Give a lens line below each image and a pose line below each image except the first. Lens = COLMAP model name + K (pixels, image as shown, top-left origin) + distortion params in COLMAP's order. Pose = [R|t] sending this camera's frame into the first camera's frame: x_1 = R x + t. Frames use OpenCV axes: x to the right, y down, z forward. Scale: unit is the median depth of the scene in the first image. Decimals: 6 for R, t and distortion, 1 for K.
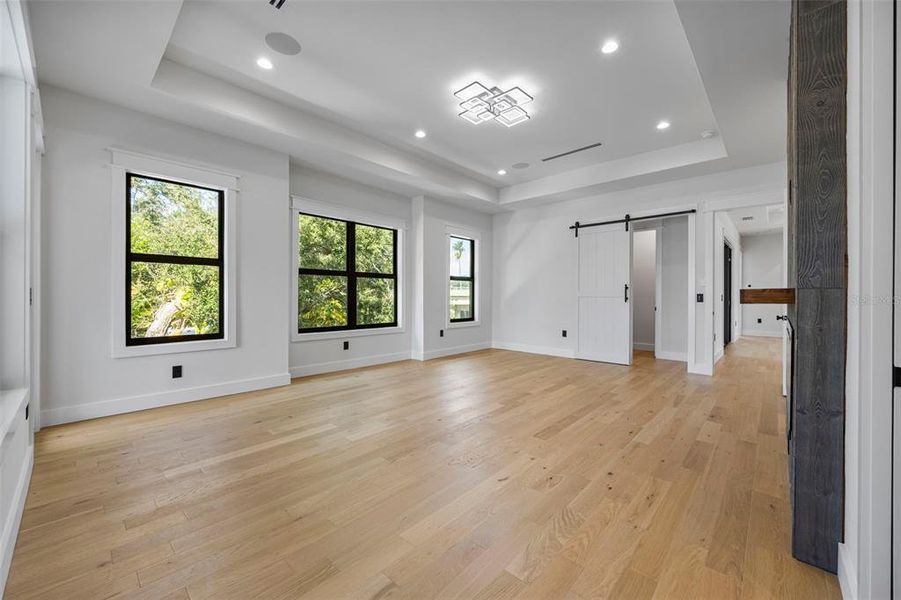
lens RADIAL K [[352.2, 0, 448.9], [0, 352.2, 296.8], [0, 0, 1]] dist [0.003759, 0.000119]
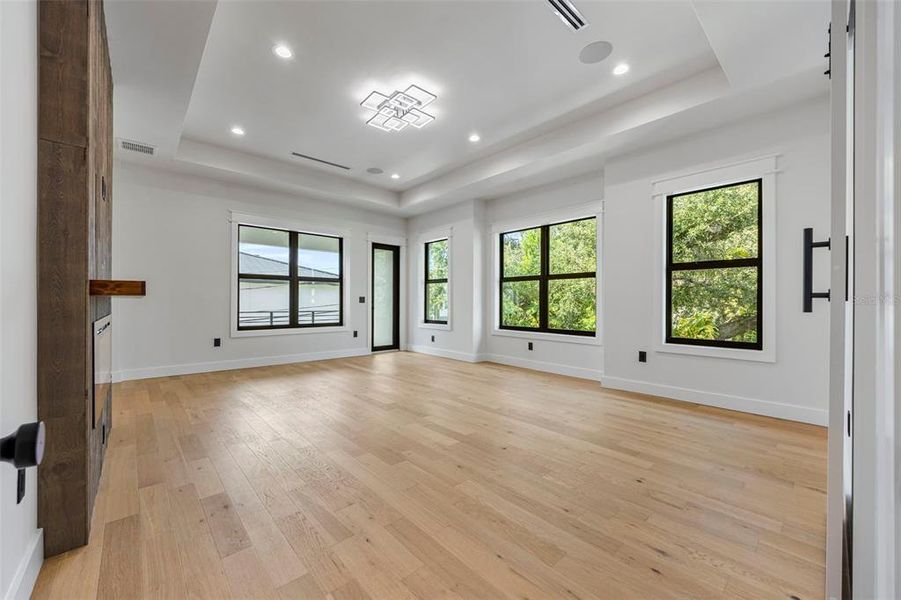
lens RADIAL K [[352.2, 0, 449.8], [0, 352.2, 299.2], [0, 0, 1]] dist [0.003759, 0.000119]
pose [[-0.091872, -0.010328, -0.995717, 0.789126], [0.000611, 0.999945, -0.010428, 0.009664], [0.995771, -0.001566, -0.091861, 0.871486]]
